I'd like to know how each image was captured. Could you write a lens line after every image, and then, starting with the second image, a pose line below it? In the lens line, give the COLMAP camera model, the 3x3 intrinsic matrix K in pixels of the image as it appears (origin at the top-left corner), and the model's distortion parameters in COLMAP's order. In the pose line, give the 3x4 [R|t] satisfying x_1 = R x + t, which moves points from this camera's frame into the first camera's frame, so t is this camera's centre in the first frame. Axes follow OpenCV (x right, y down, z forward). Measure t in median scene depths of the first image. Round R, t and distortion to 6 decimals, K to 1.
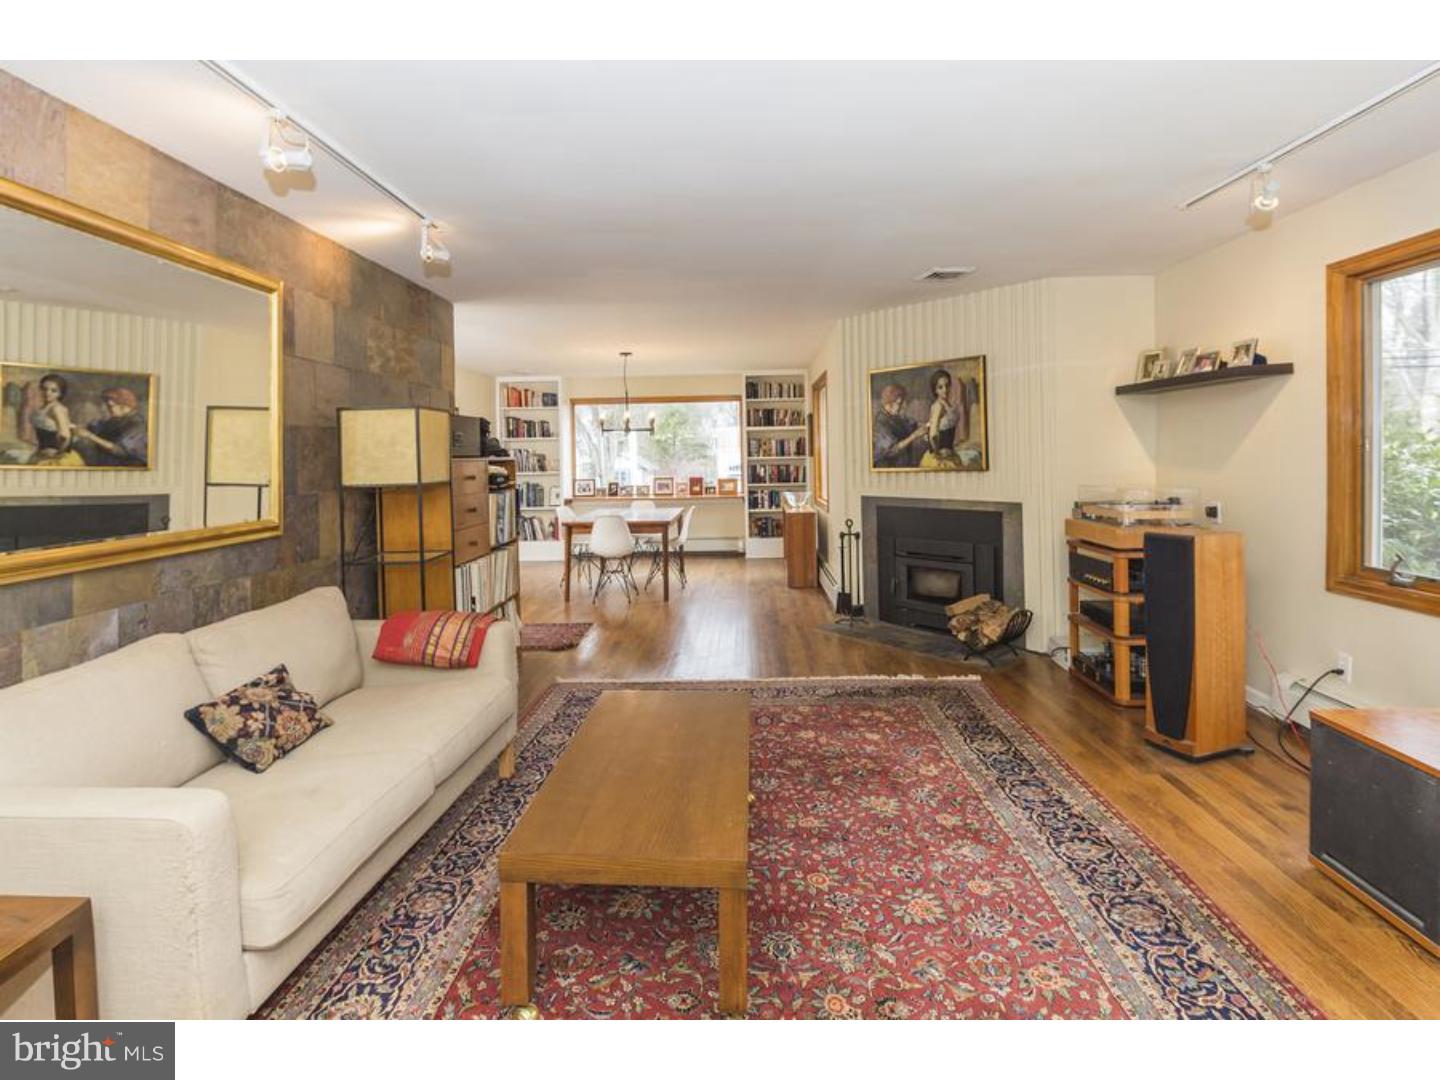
lens RADIAL K [[790.0, 0, 754.9], [0, 790.0, 451.8], [0, 0, 1]] dist [-0.025880, 0.022593]
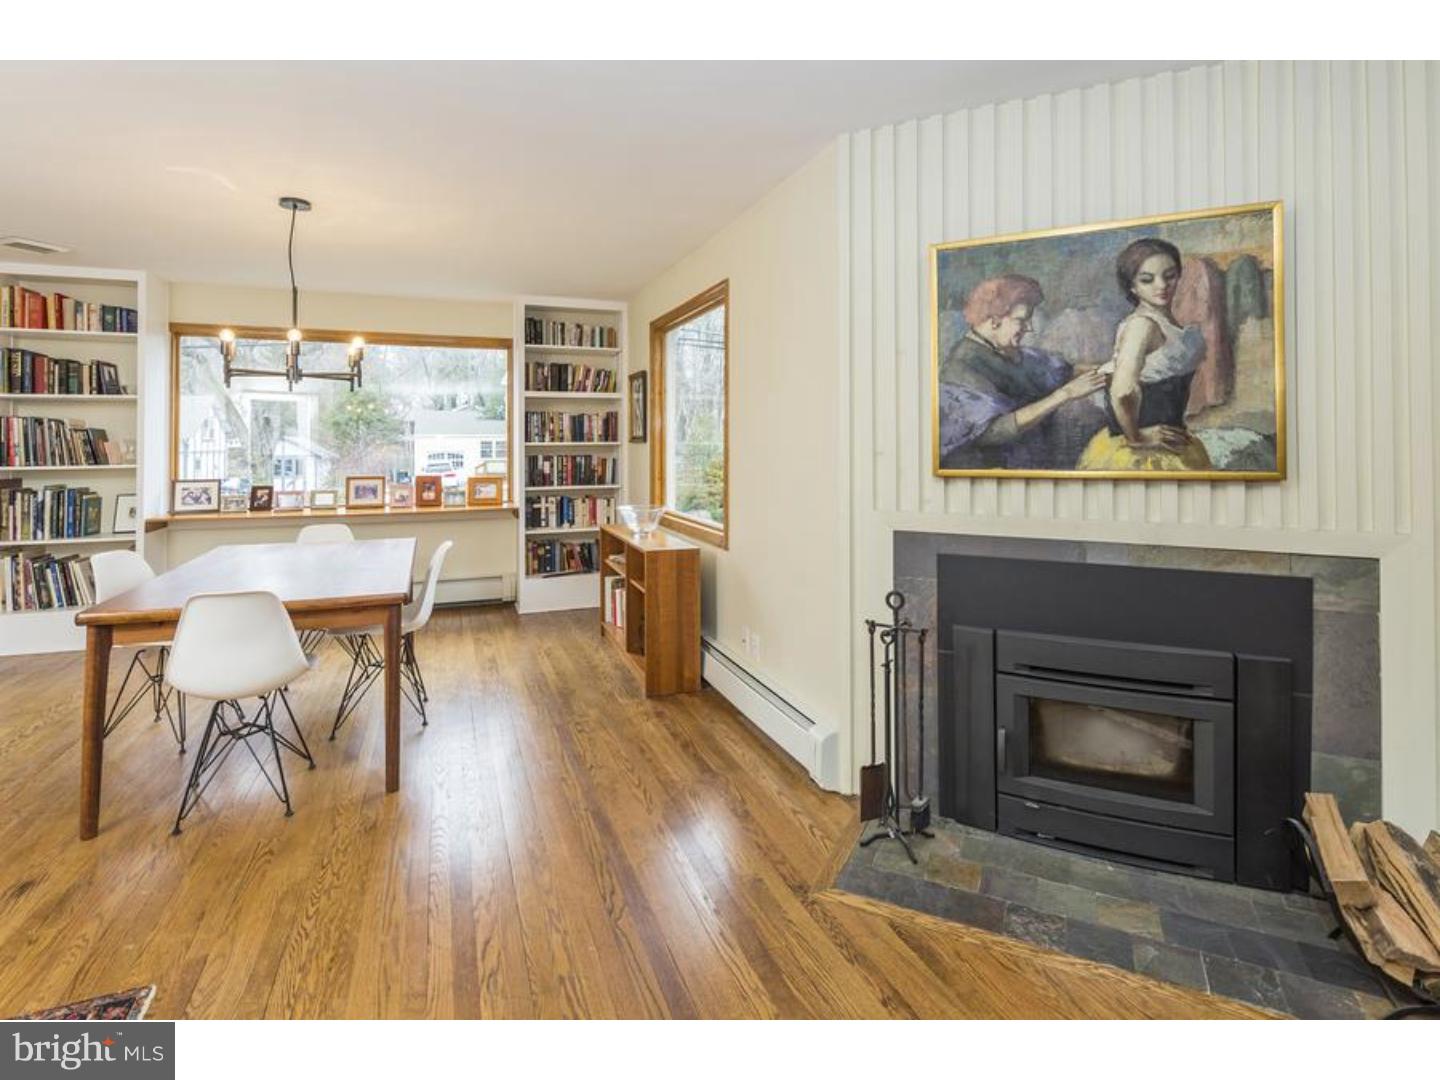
lens RADIAL K [[790.0, 0, 754.9], [0, 790.0, 451.8], [0, 0, 1]] dist [-0.025880, 0.022593]
pose [[0.932409, 0.013200, 0.361164, -0.064340], [-0.017807, 0.999797, 0.009433, 0.005696], [-0.360966, -0.015226, 0.932455, 0.401105]]
